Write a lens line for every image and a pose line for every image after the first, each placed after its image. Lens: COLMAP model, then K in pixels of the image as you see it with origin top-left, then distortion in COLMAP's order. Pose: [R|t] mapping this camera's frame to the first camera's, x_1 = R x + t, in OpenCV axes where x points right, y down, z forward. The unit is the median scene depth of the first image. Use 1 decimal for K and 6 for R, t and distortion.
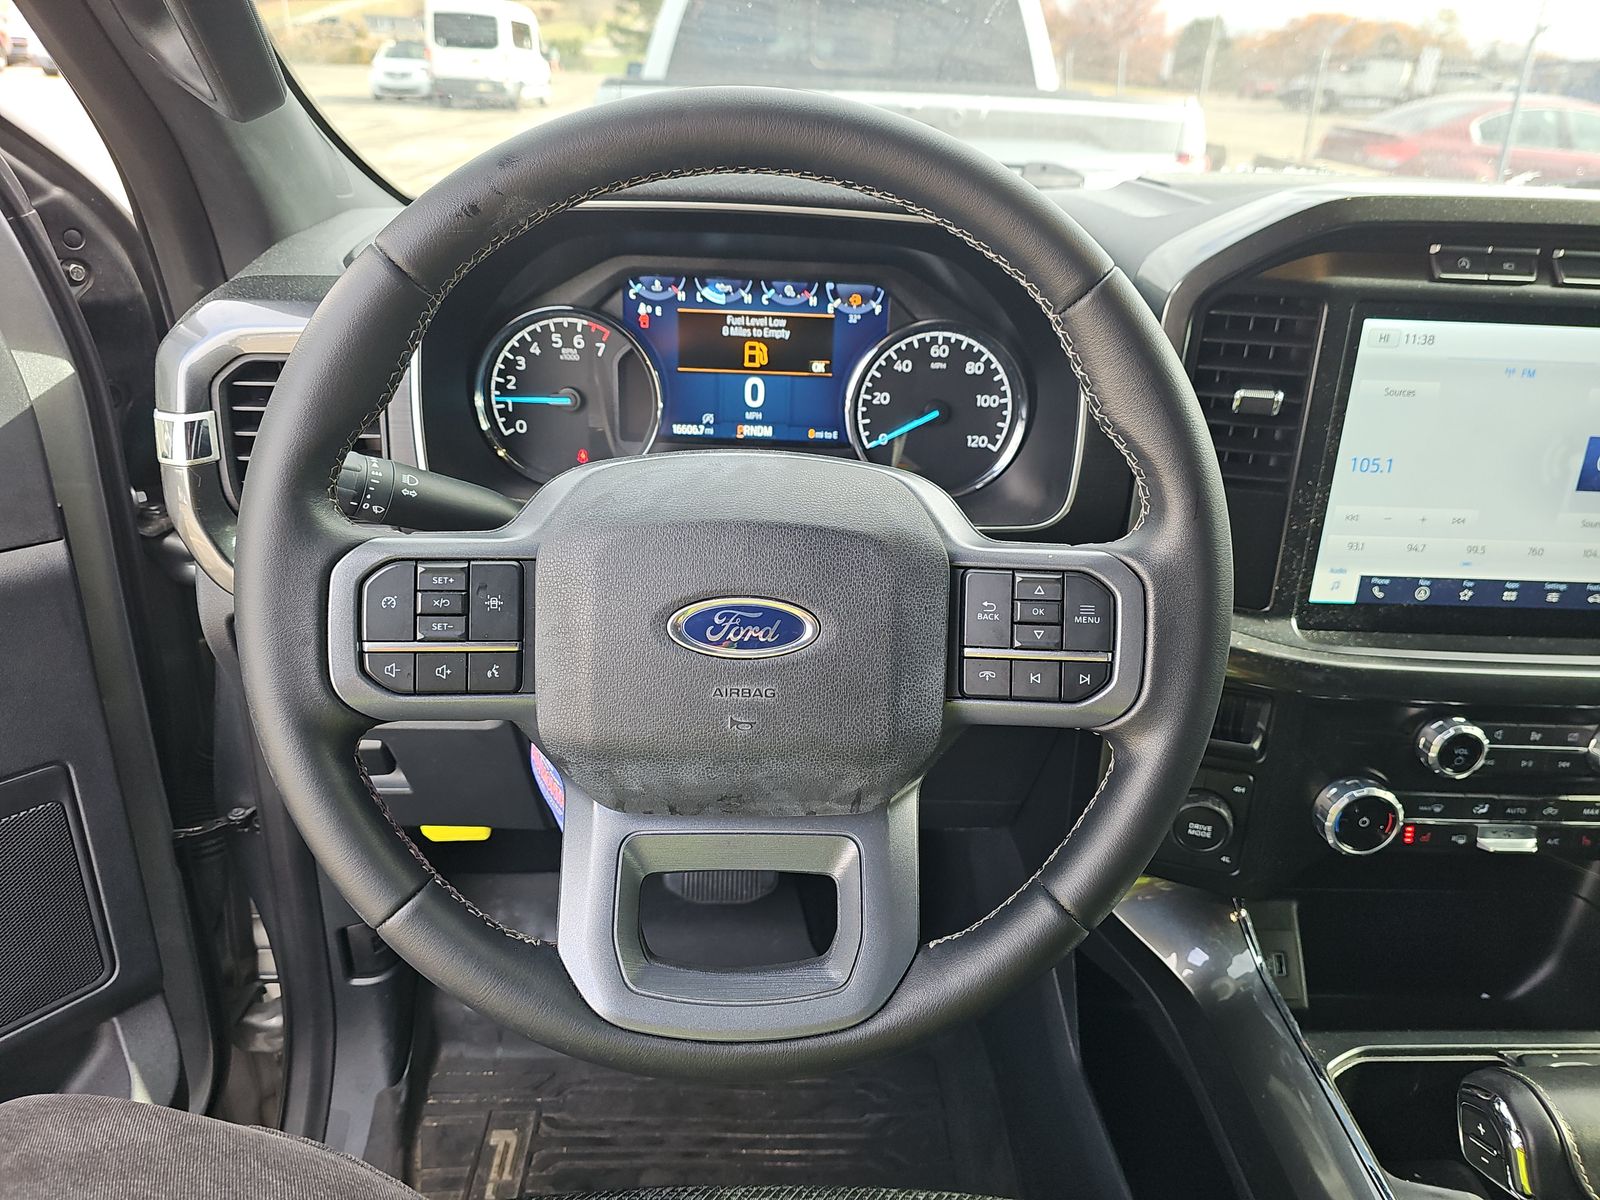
lens RADIAL K [[1071.4, 0, 804.5], [0, 1071.4, 602.7], [0, 0, 1]] dist [-0.012326, -0.006719]
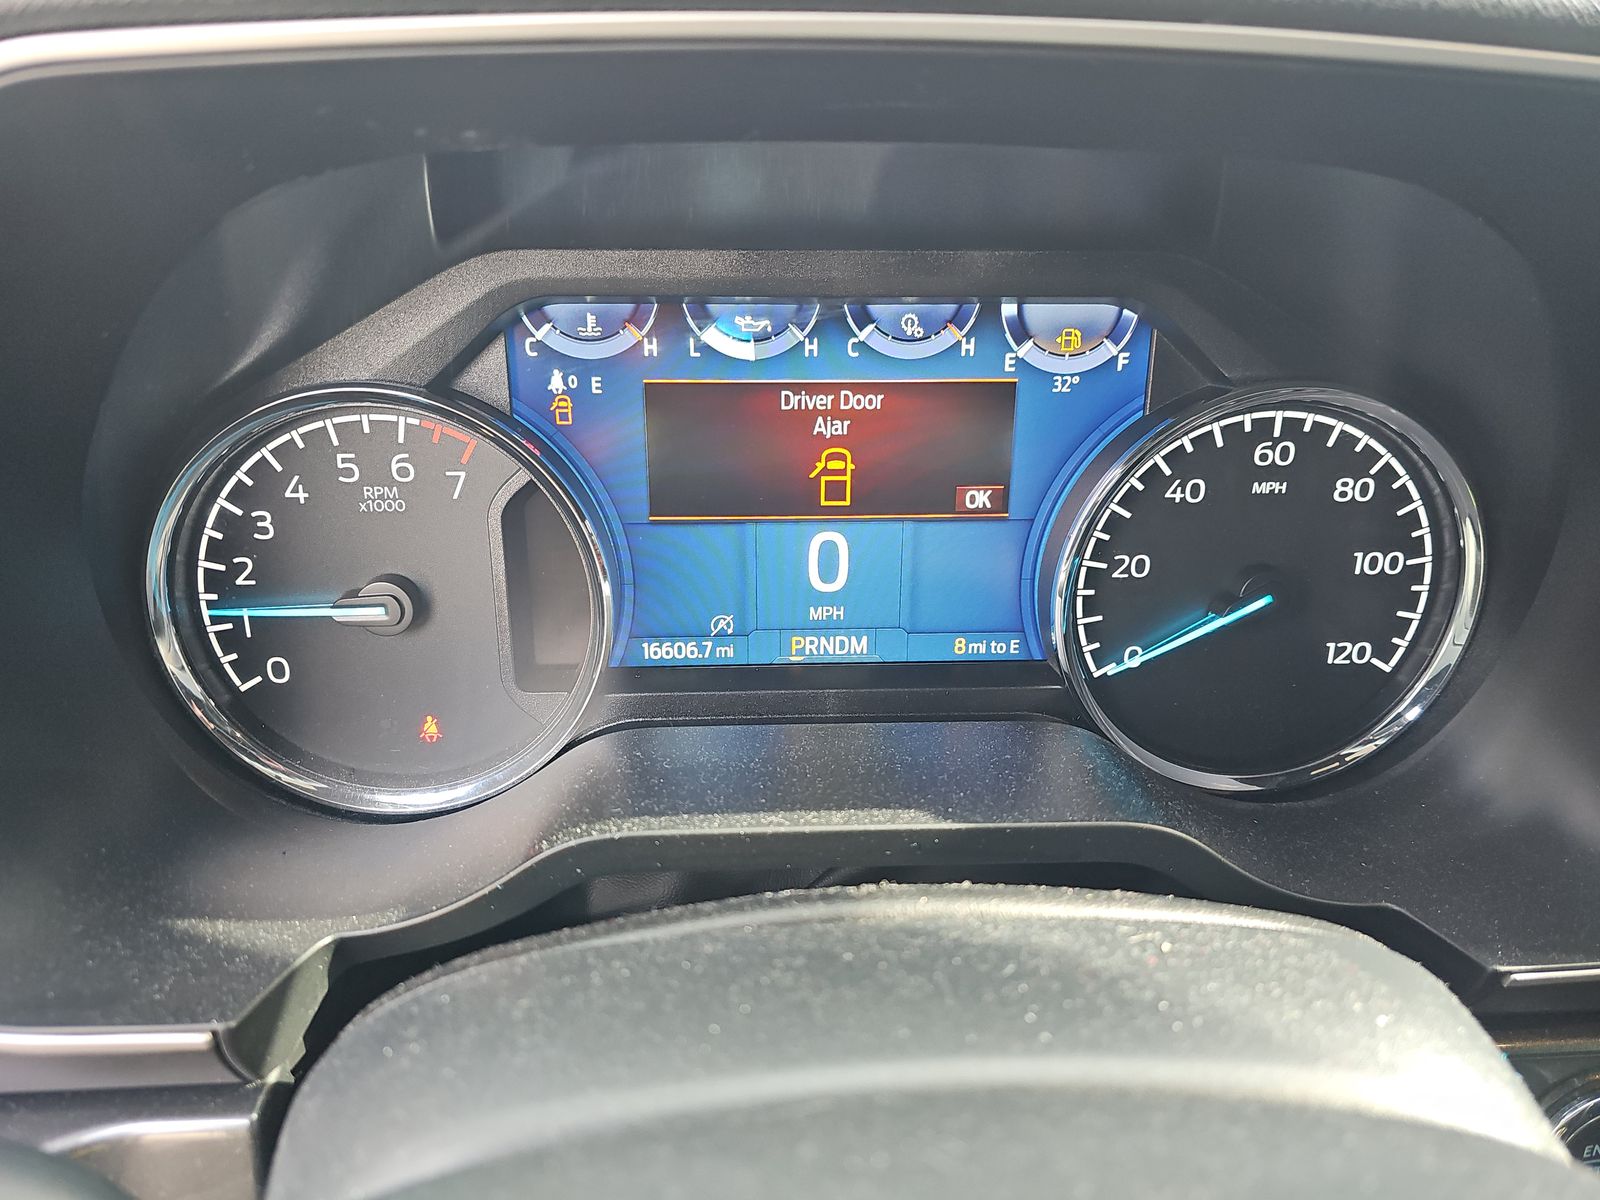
lens RADIAL K [[1071.4, 0, 795.9], [0, 1071.4, 599.4], [0, 0, 1]] dist [-0.012326, -0.006719]
pose [[0.997631, -0.049767, 0.047493, -0.083274], [0.051518, 0.998009, -0.036390, -0.171018], [-0.045588, 0.038750, 0.998208, 0.587190]]
